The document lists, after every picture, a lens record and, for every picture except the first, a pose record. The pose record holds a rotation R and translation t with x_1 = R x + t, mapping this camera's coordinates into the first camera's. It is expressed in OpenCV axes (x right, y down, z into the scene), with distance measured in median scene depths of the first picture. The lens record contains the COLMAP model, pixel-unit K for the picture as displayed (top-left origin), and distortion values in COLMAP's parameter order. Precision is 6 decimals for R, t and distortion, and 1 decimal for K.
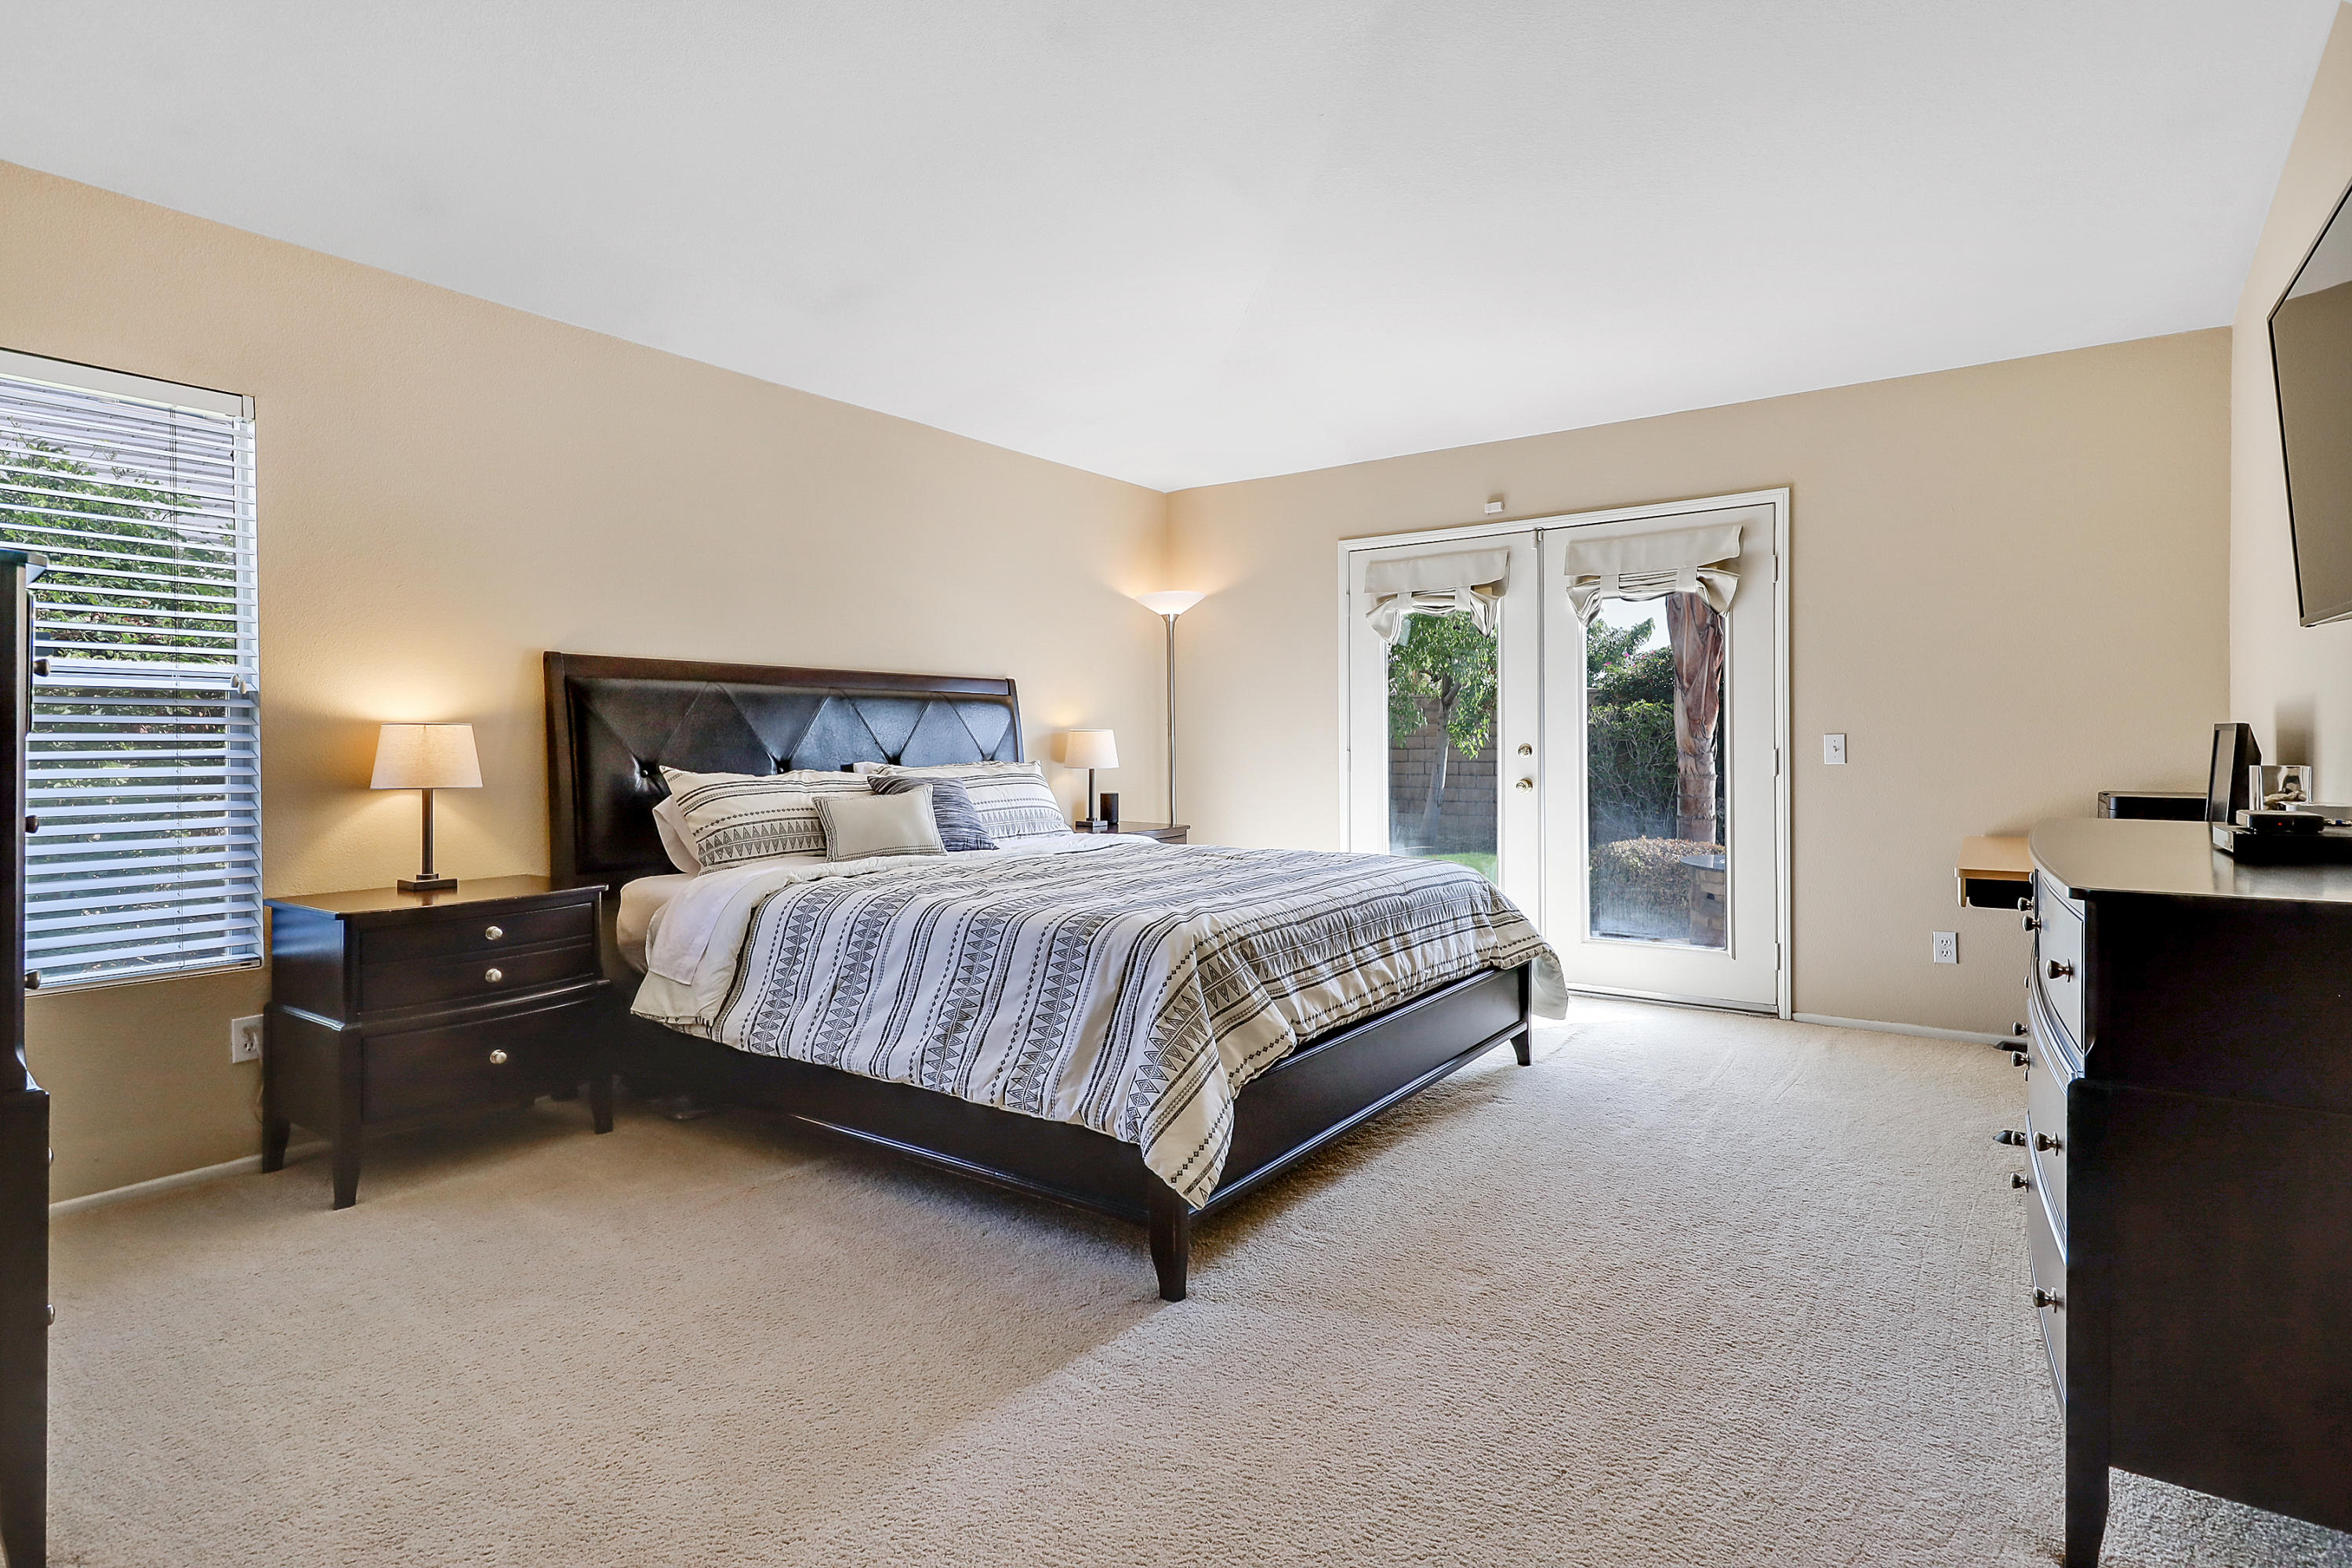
lens RADIAL K [[1141.6, 0, 1184.6], [0, 1141.6, 783.9], [0, 0, 1]] dist [0.006405, -0.000217]
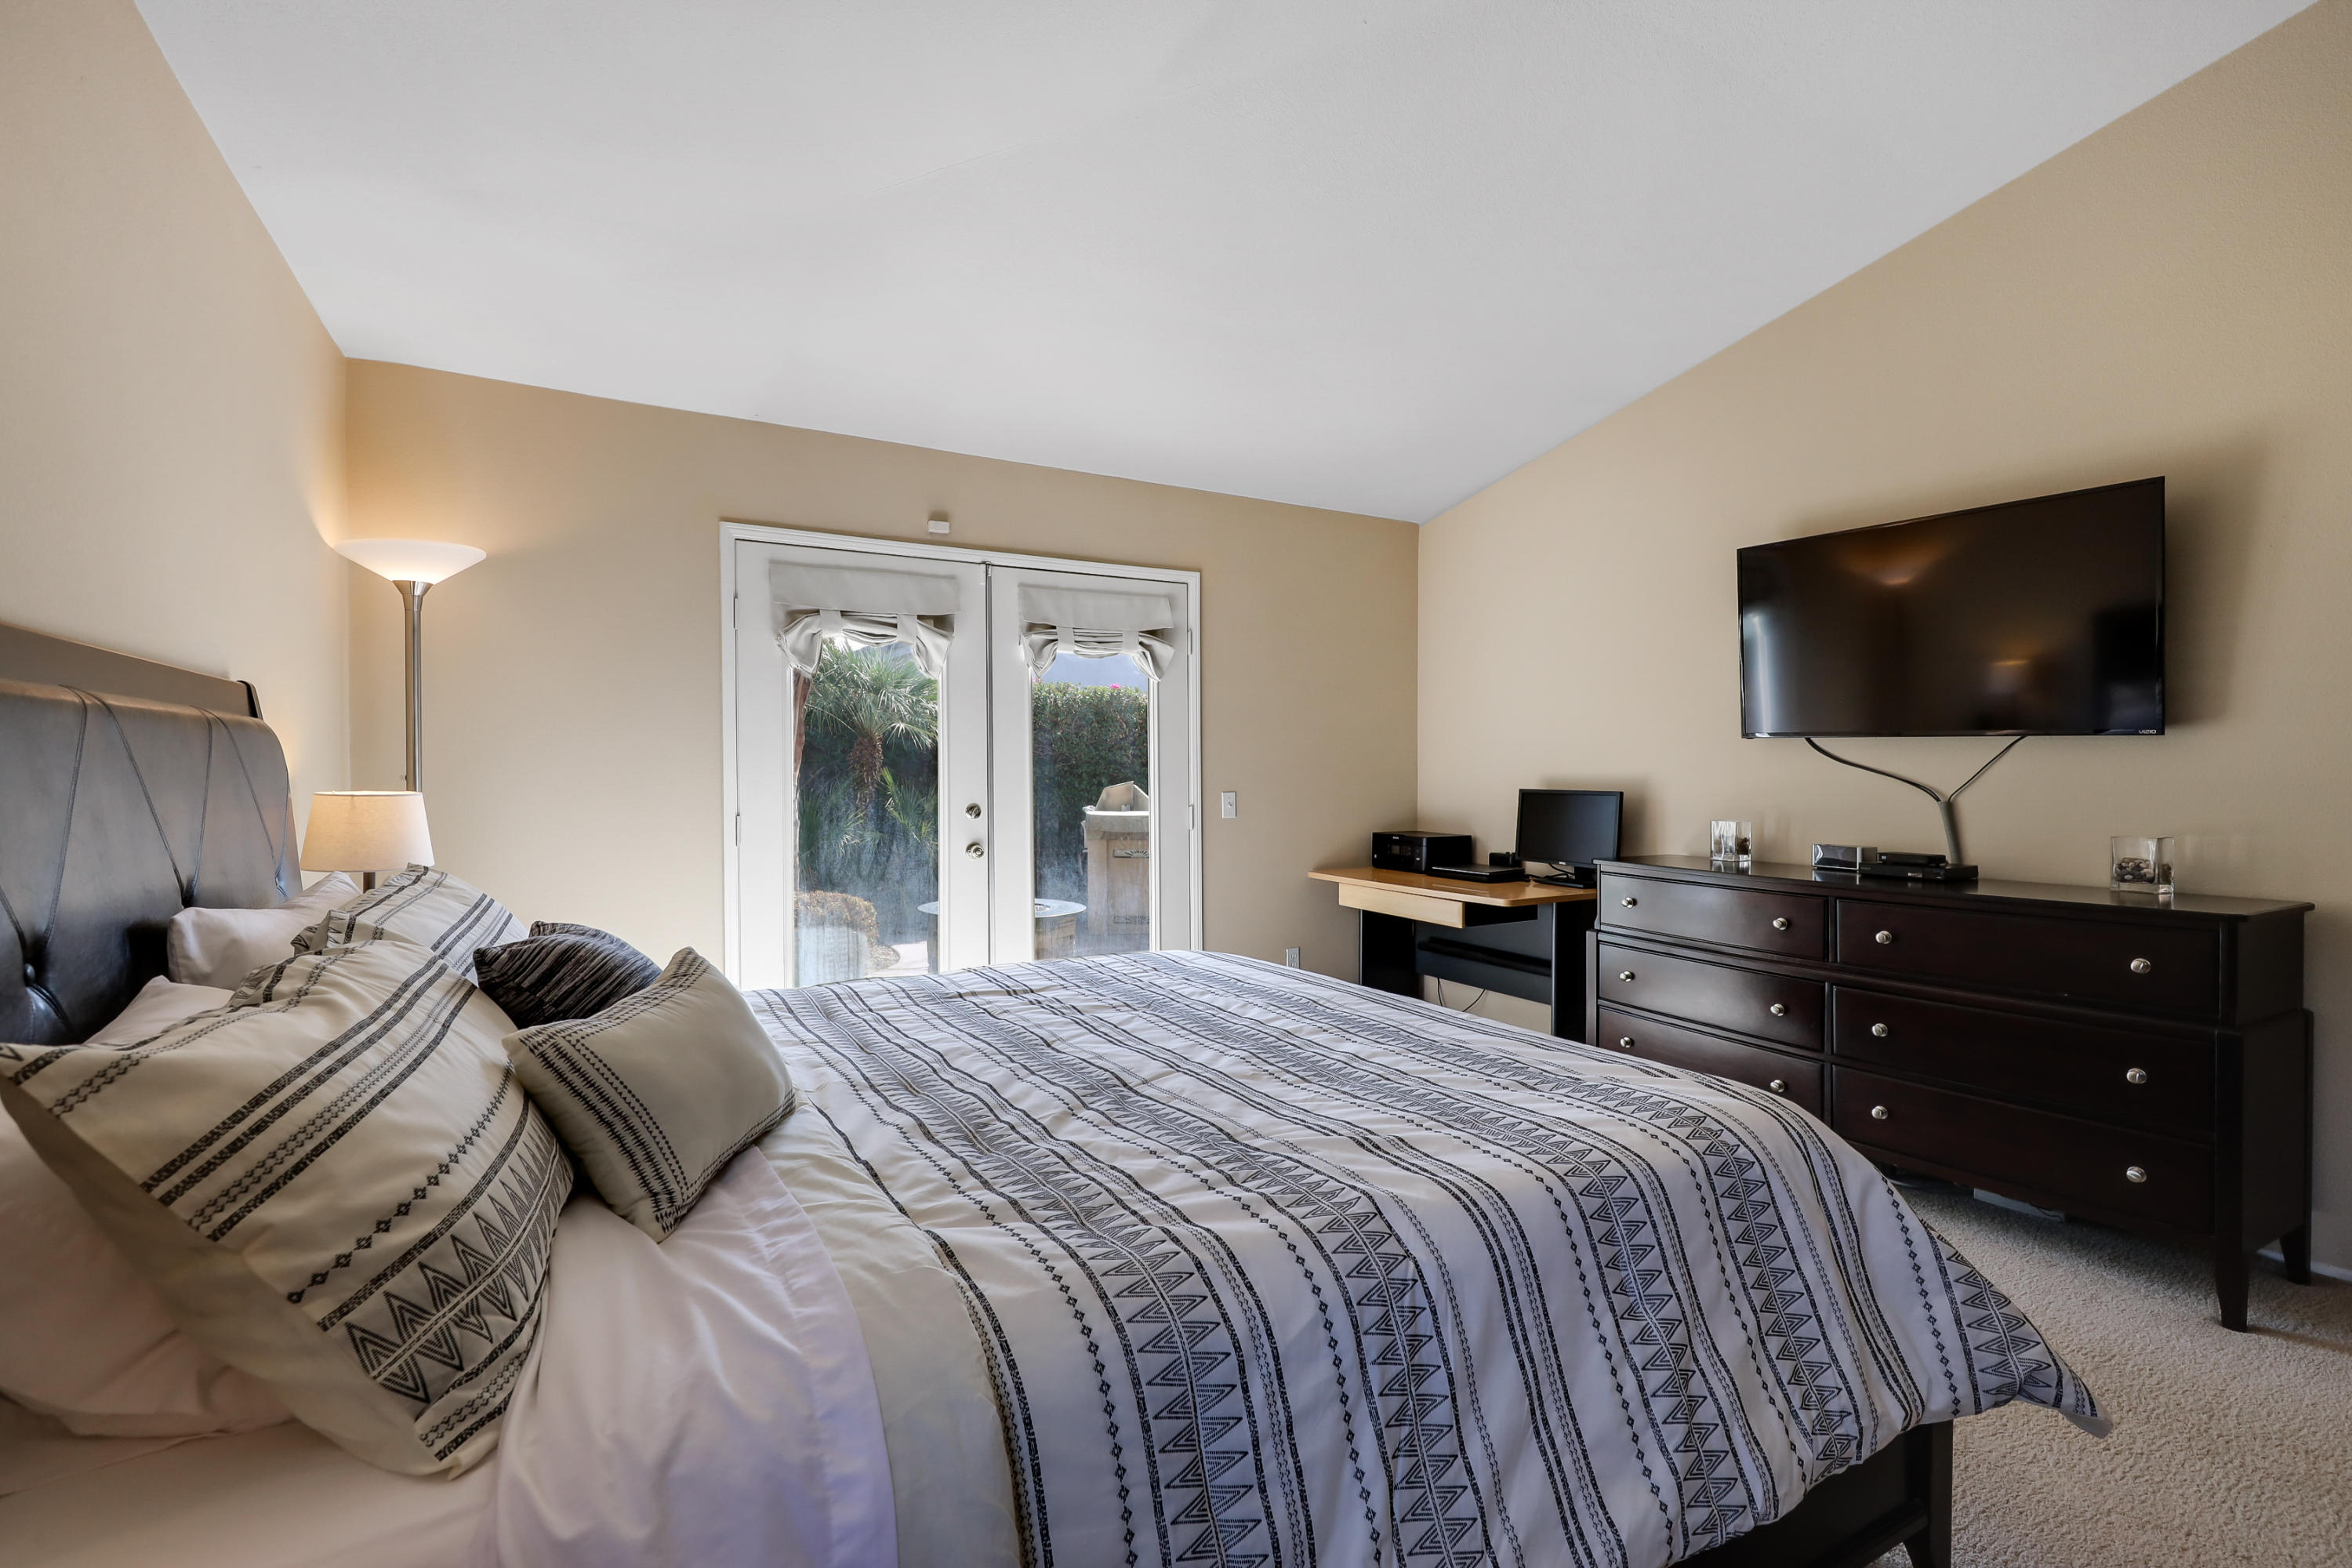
lens RADIAL K [[1085.9, 0, 1176.0], [0, 1085.9, 784.0], [0, 0, 1]] dist [0.004002, 0.000083]
pose [[0.430314, -0.005052, 0.902665, -0.387866], [0.030432, 0.999497, -0.008914, -0.039320], [-0.902166, 0.031306, 0.430251, 0.508319]]
